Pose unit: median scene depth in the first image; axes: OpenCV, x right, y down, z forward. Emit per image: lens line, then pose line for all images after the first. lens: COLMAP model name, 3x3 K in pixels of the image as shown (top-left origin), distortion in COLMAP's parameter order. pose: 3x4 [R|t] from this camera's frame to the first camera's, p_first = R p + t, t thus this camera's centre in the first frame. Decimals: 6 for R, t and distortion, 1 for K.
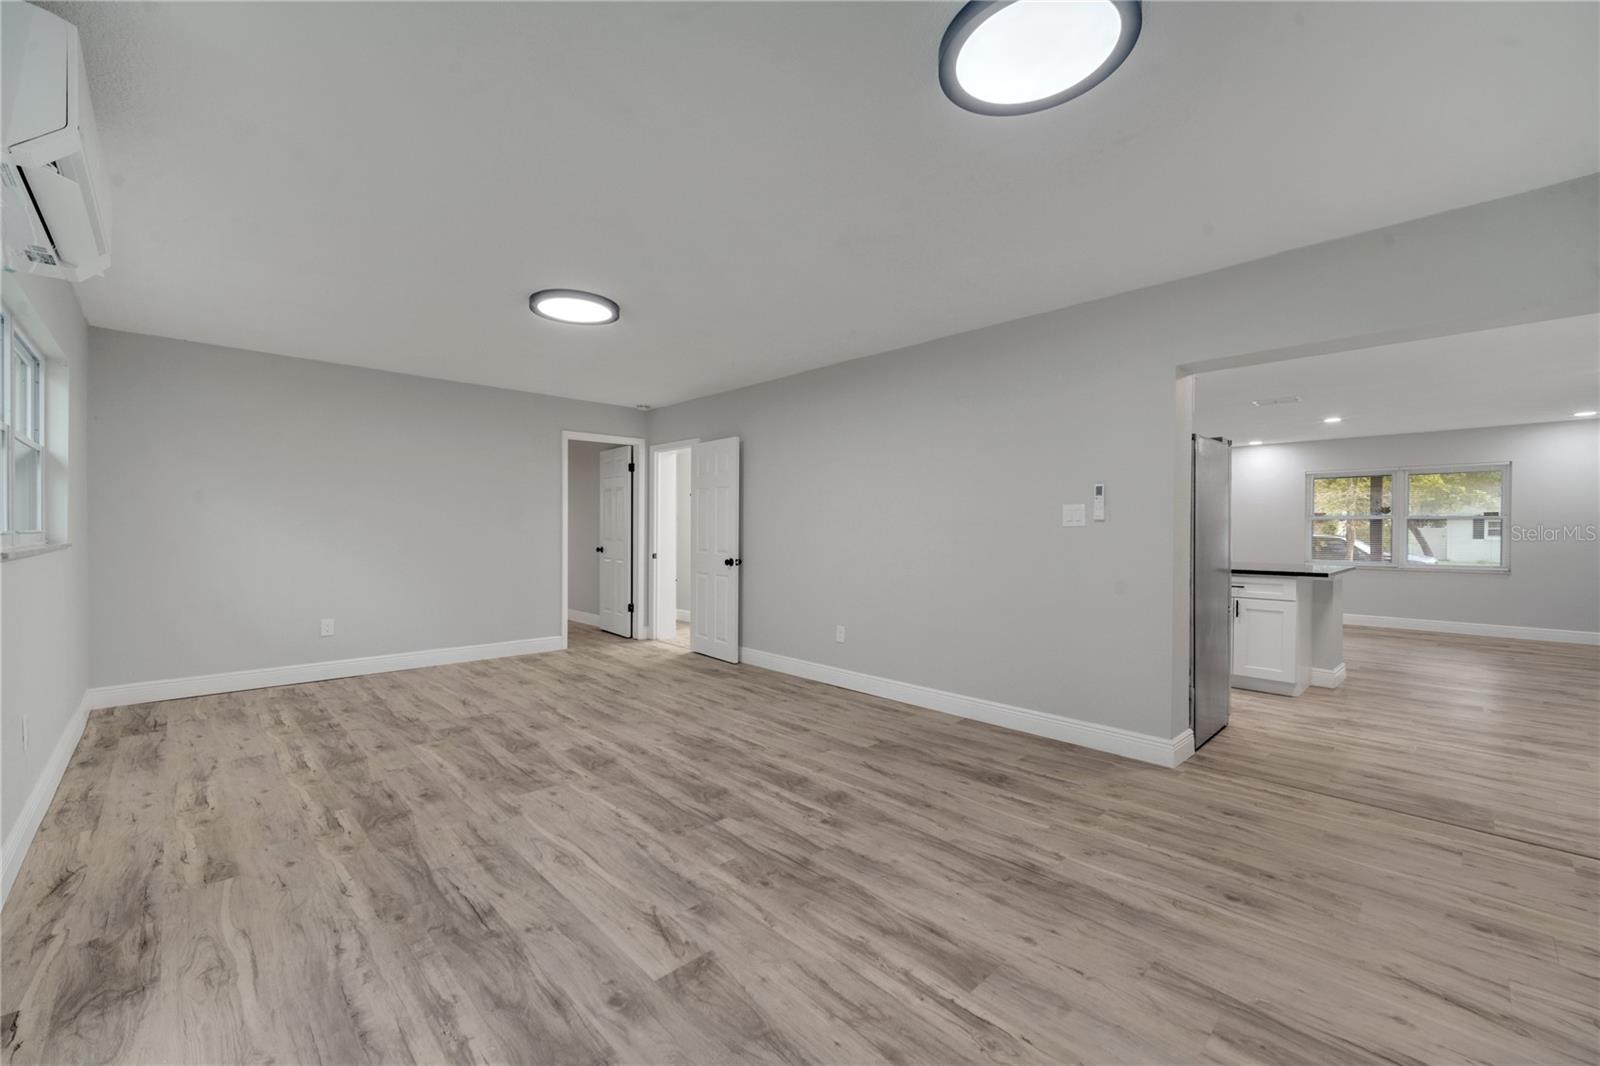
lens RADIAL K [[632.9, 0, 792.3], [0, 632.9, 566.1], [0, 0, 1]] dist [0.001431, 0.000798]
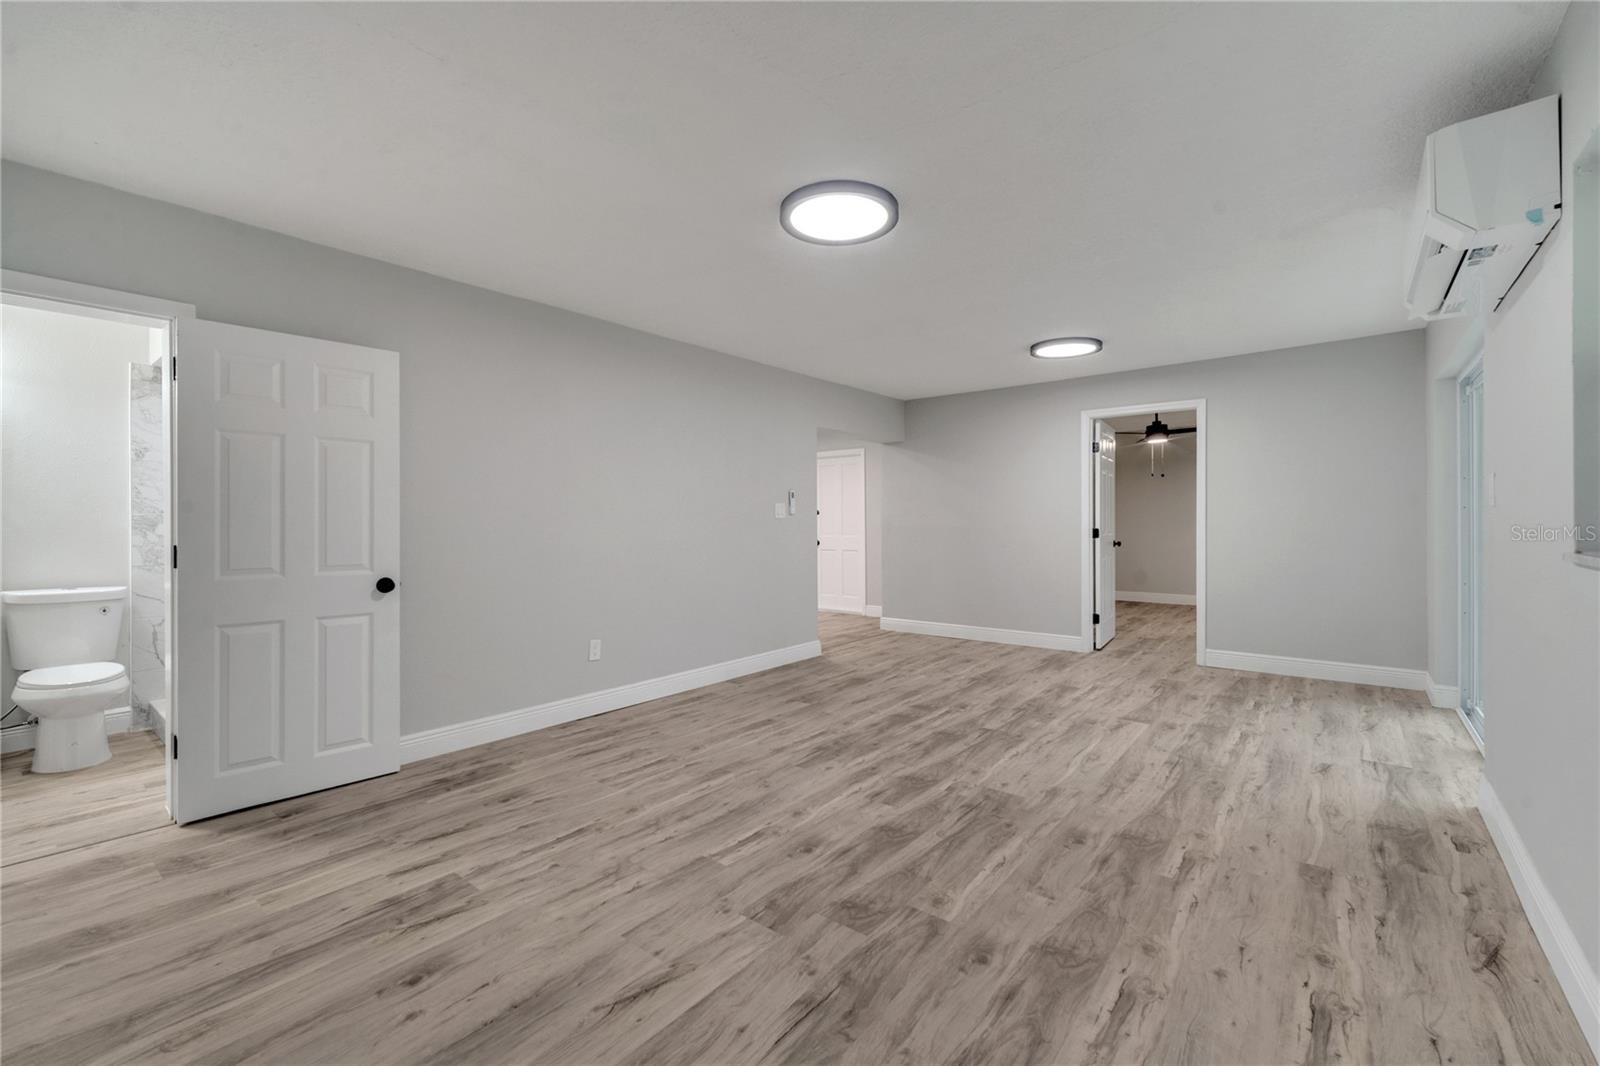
lens RADIAL K [[658.2, 0, 797.7], [0, 658.2, 524.6], [0, 0, 1]] dist [0.002190, -0.000086]
pose [[-0.106715, -0.010310, 0.994236, -1.321983], [0.063839, 0.997812, 0.017199, -0.086602], [-0.992238, 0.065307, -0.105824, 1.354133]]
